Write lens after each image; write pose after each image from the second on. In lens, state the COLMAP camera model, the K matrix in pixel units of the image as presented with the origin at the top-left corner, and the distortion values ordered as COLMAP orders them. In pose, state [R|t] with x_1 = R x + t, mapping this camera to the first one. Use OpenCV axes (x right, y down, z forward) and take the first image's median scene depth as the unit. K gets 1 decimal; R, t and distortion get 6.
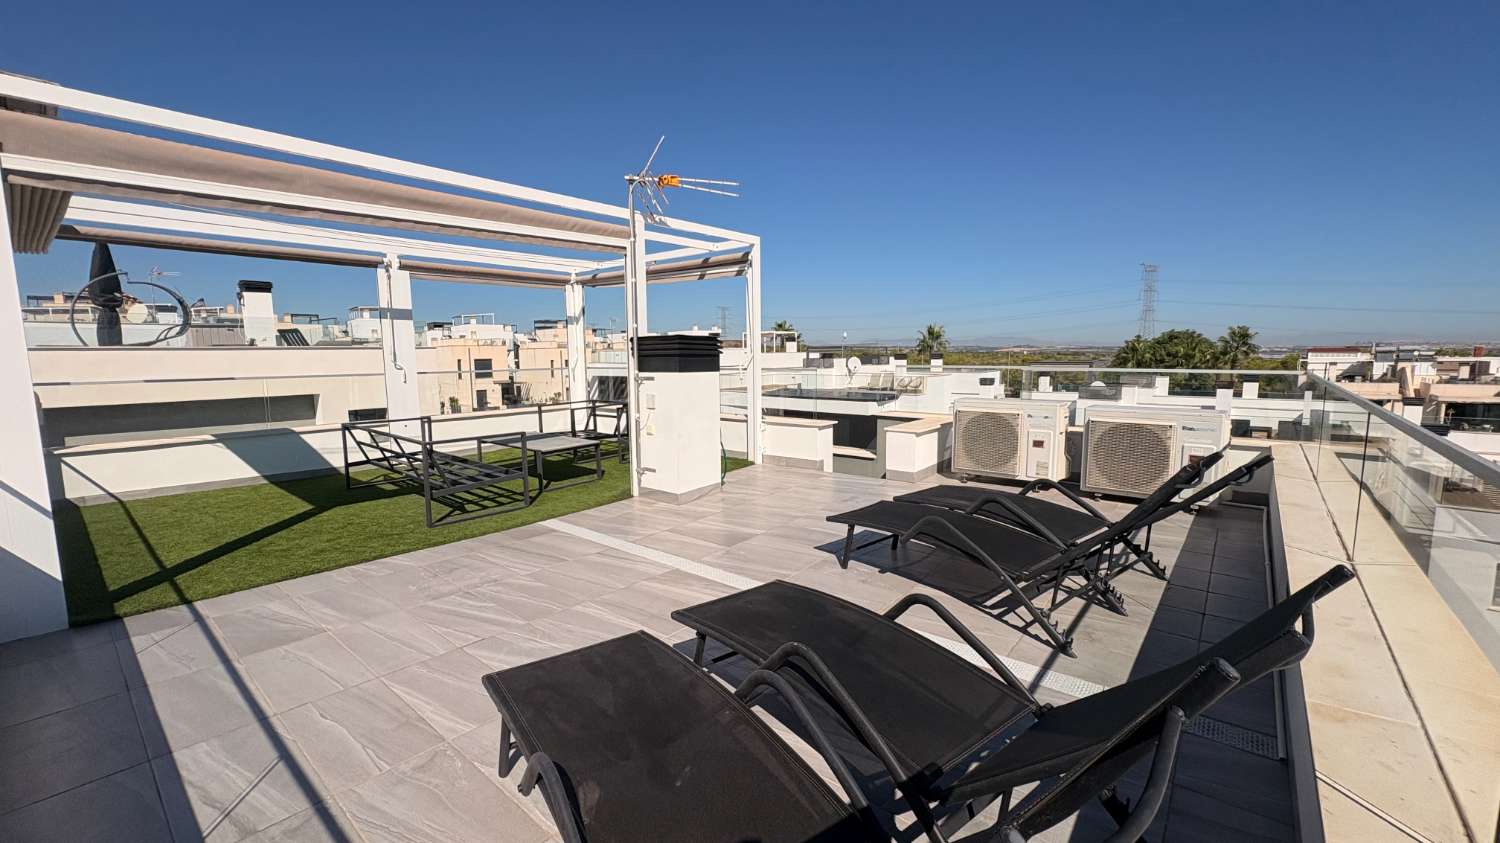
lens RADIAL K [[594.5, 0, 750.0], [0, 594.5, 421.5], [0, 0, 1]] dist [0.000718, -0.000038]
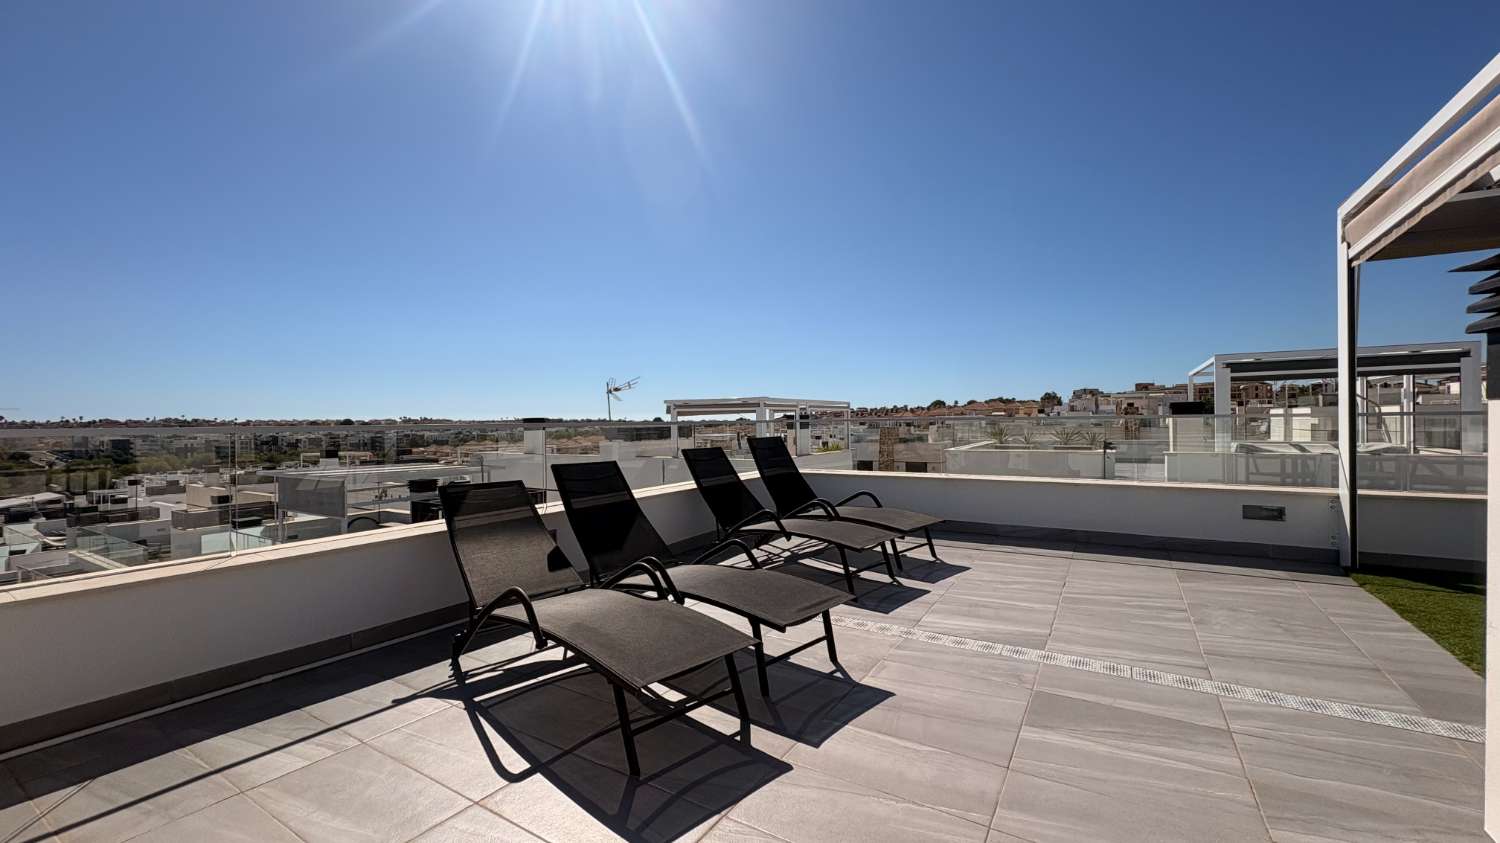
lens RADIAL K [[594.5, 0, 750.0], [0, 594.5, 421.5], [0, 0, 1]] dist [0.000718, -0.000038]
pose [[-0.990389, 0.022526, -0.136464, 0.307715], [0.006949, 0.993506, 0.113565, -0.122666], [0.138136, 0.111525, -0.984114, 1.445837]]
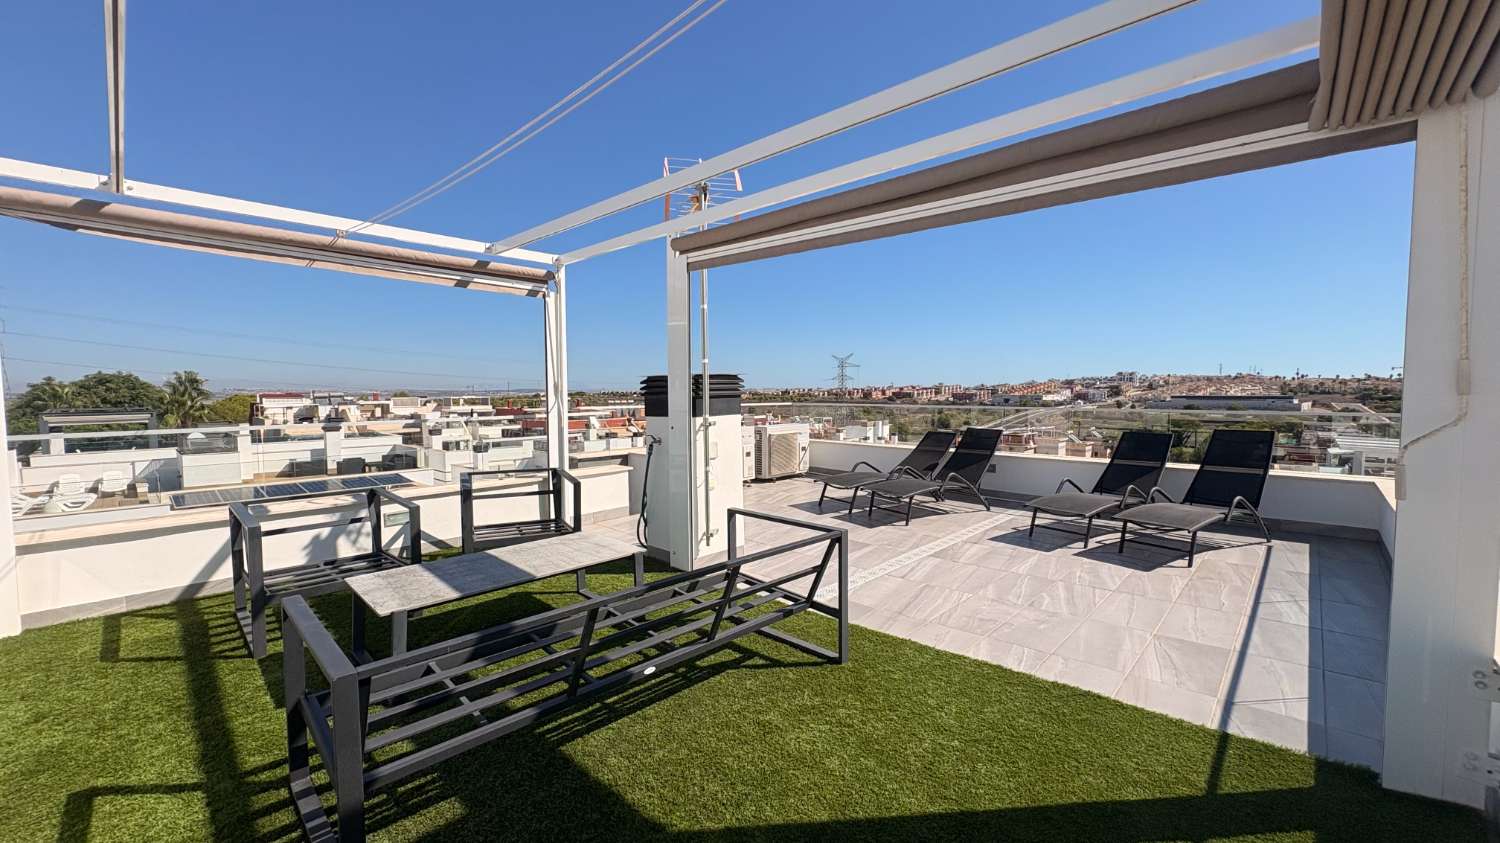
lens RADIAL K [[594.5, 0, 750.0], [0, 594.5, 421.5], [0, 0, 1]] dist [0.000718, -0.000038]
pose [[0.062655, -0.045581, 0.996994, -1.239450], [0.122488, 0.991756, 0.037644, -0.123450], [-0.990490, 0.119761, 0.067722, 1.085291]]
